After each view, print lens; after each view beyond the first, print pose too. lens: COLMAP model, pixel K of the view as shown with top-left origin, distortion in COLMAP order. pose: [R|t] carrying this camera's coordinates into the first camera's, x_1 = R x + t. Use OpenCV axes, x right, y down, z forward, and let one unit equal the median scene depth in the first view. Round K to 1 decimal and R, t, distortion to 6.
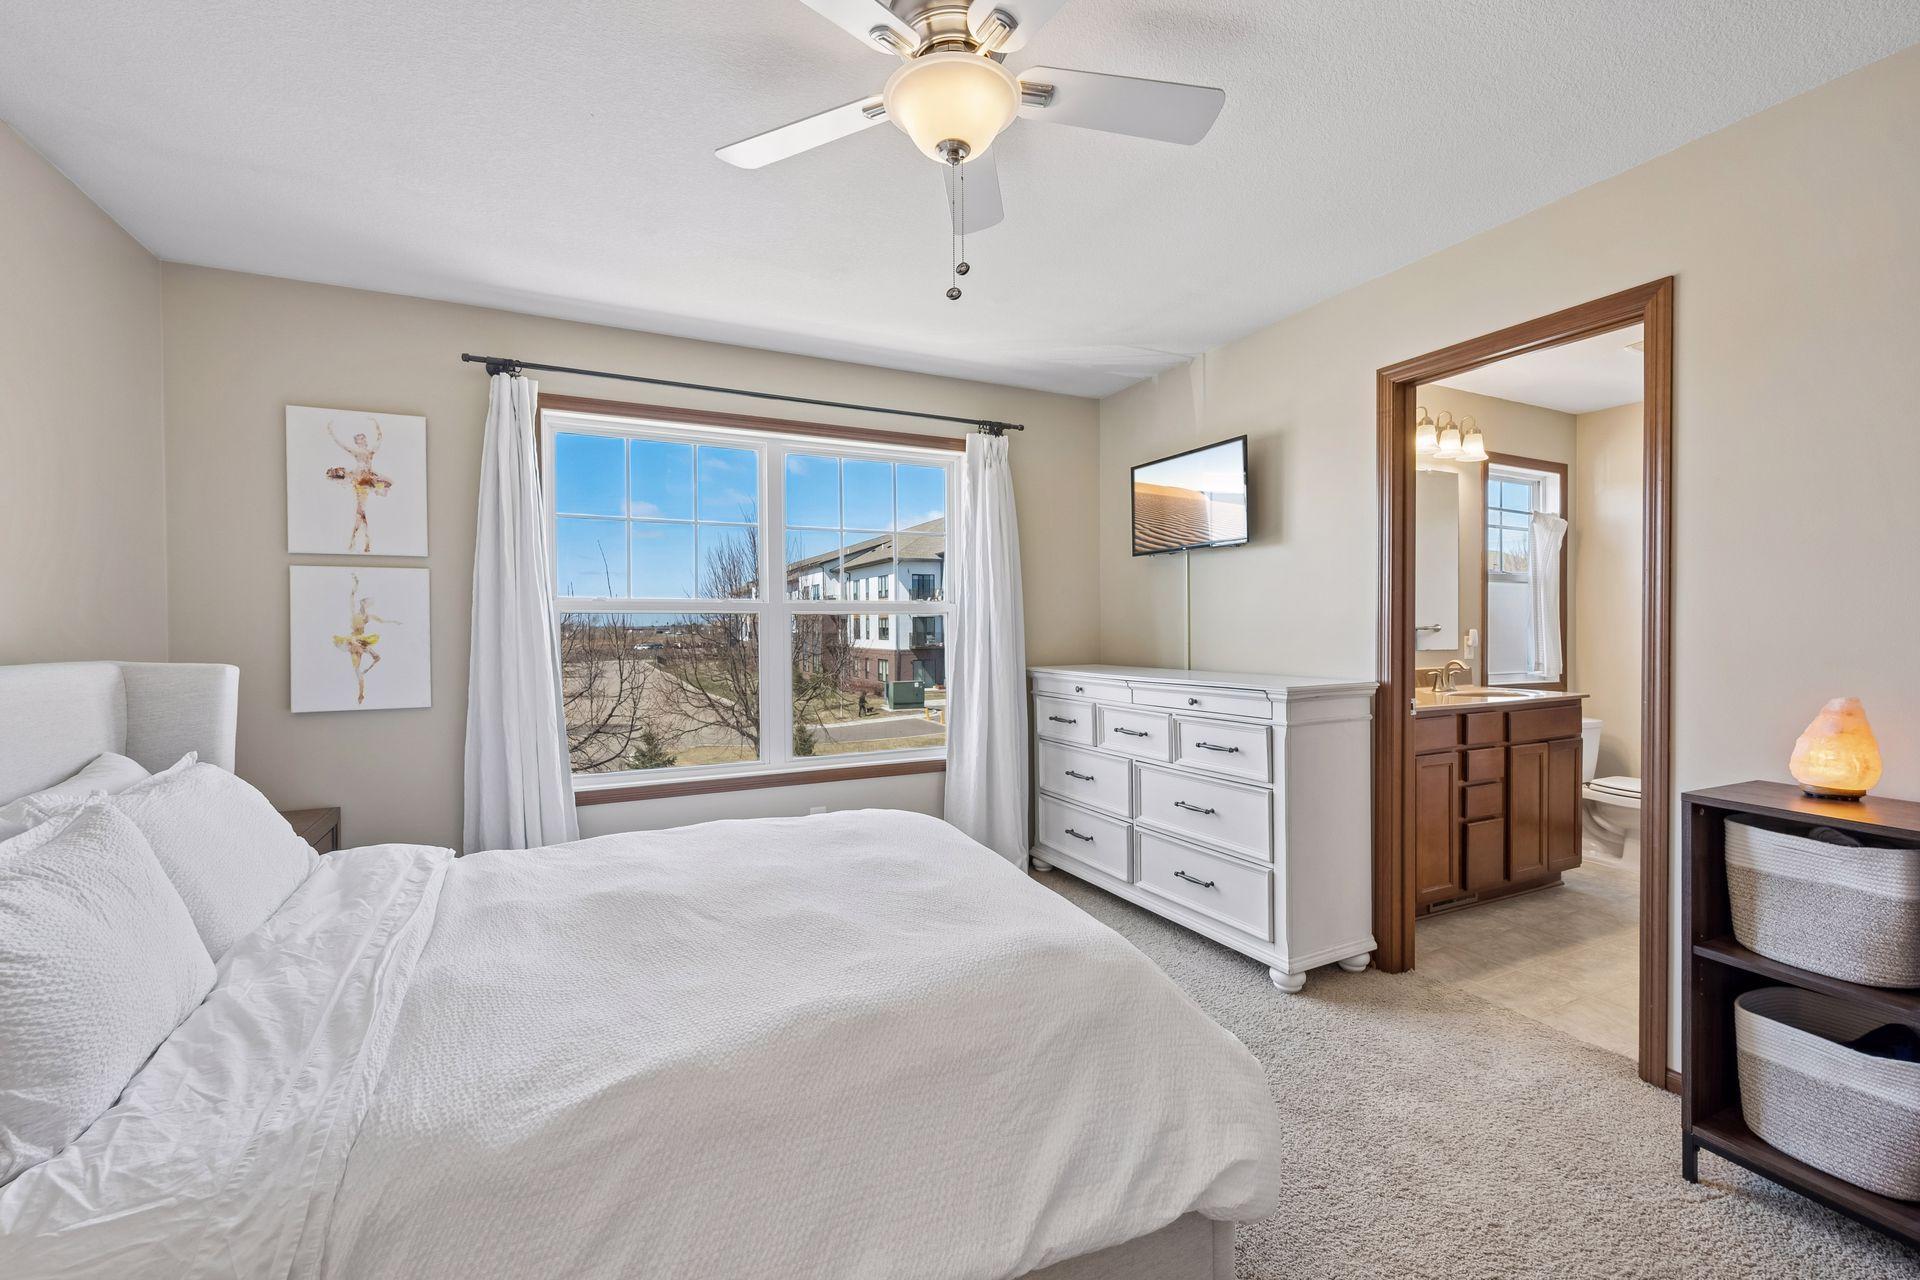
lens RADIAL K [[805.1, 0, 954.8], [0, 805.1, 641.5], [0, 0, 1]] dist [-0.001110, -0.000262]
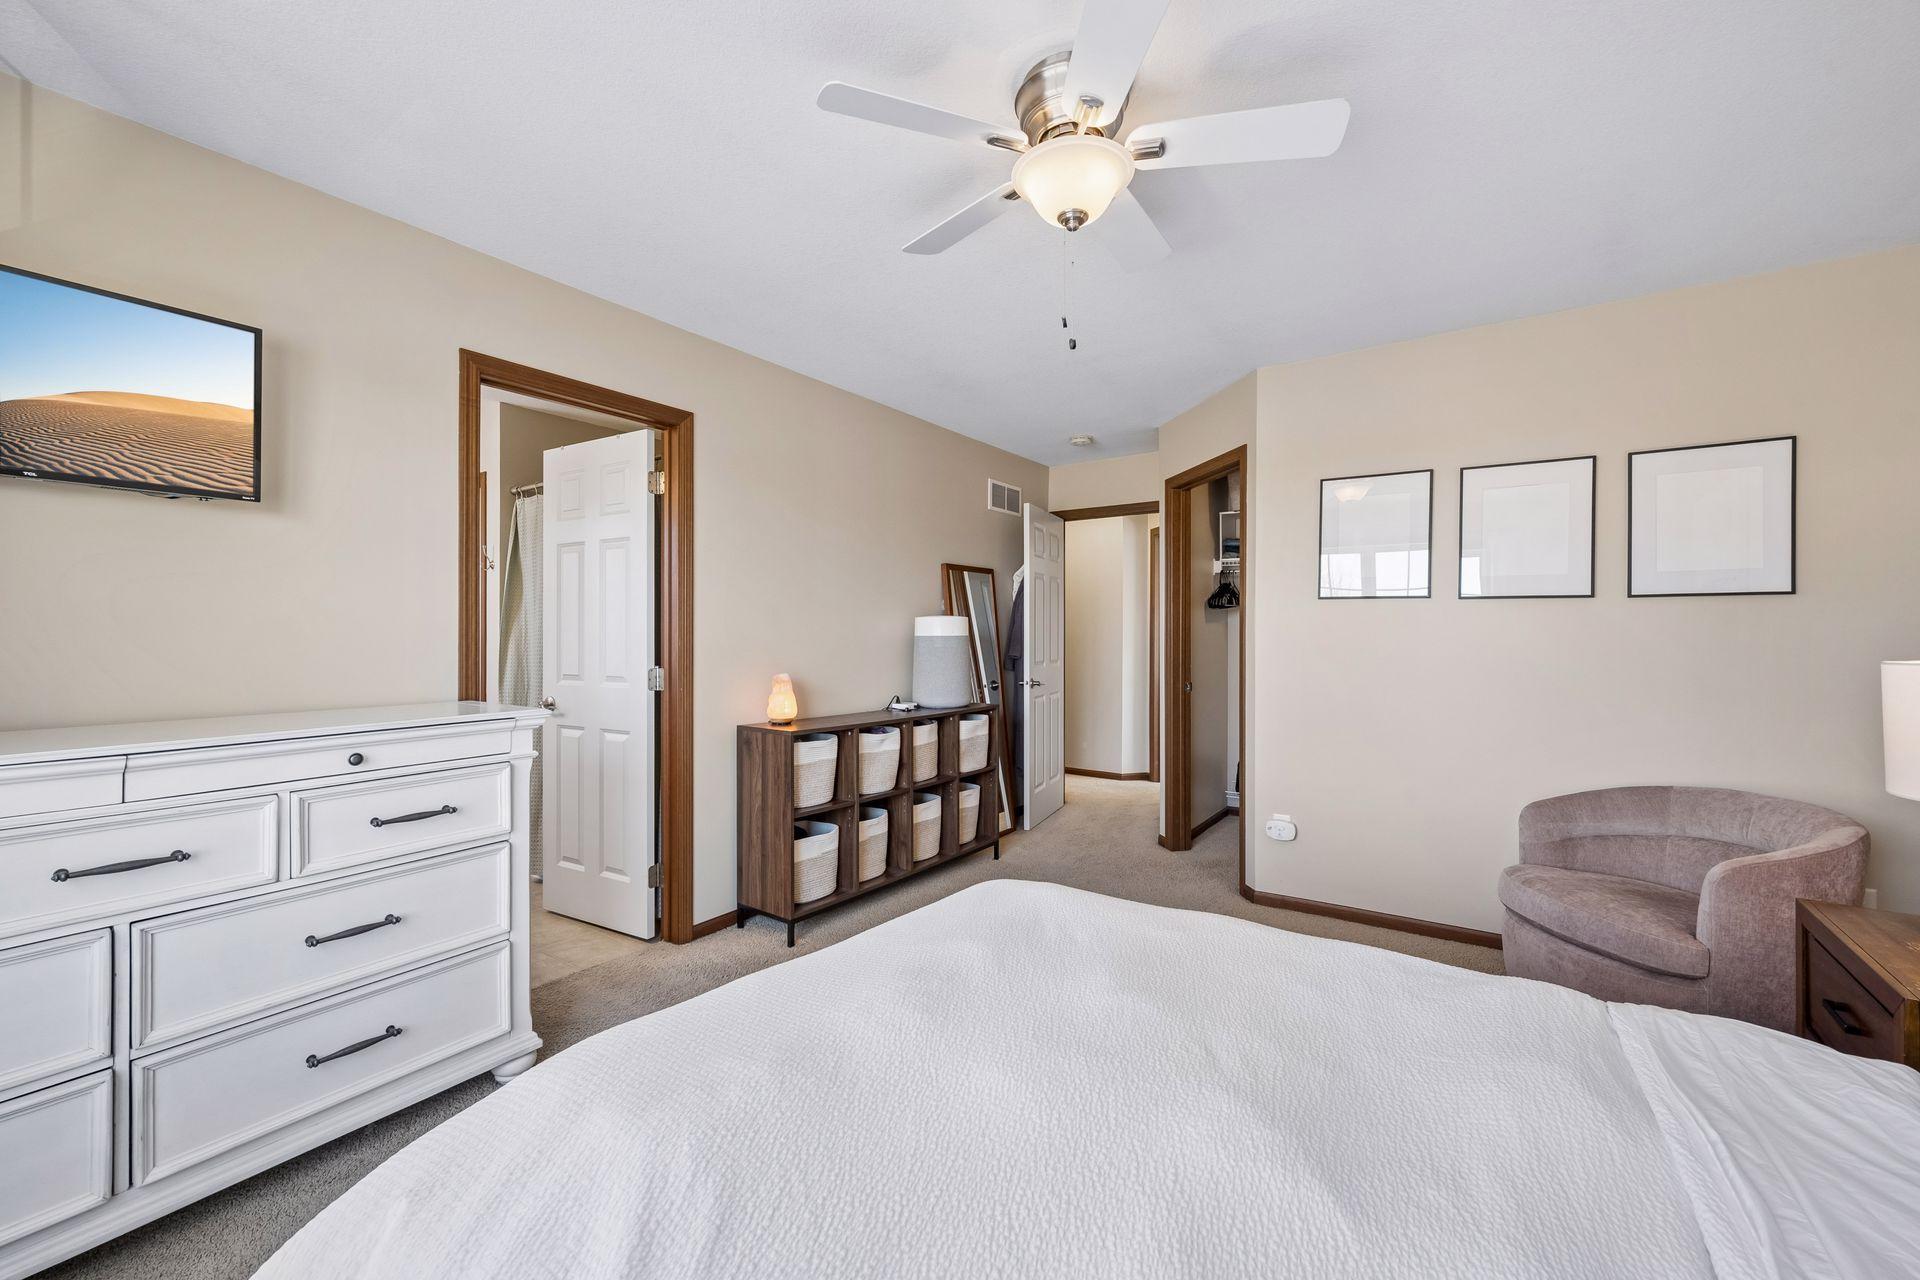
lens RADIAL K [[805.1, 0, 952.2], [0, 805.1, 637.0], [0, 0, 1]] dist [-0.001110, -0.000262]
pose [[-0.507307, 0.006963, 0.861737, -0.448825], [0.015177, 0.999884, 0.000855, -0.012203], [-0.861632, 0.013512, -0.507354, 0.873223]]
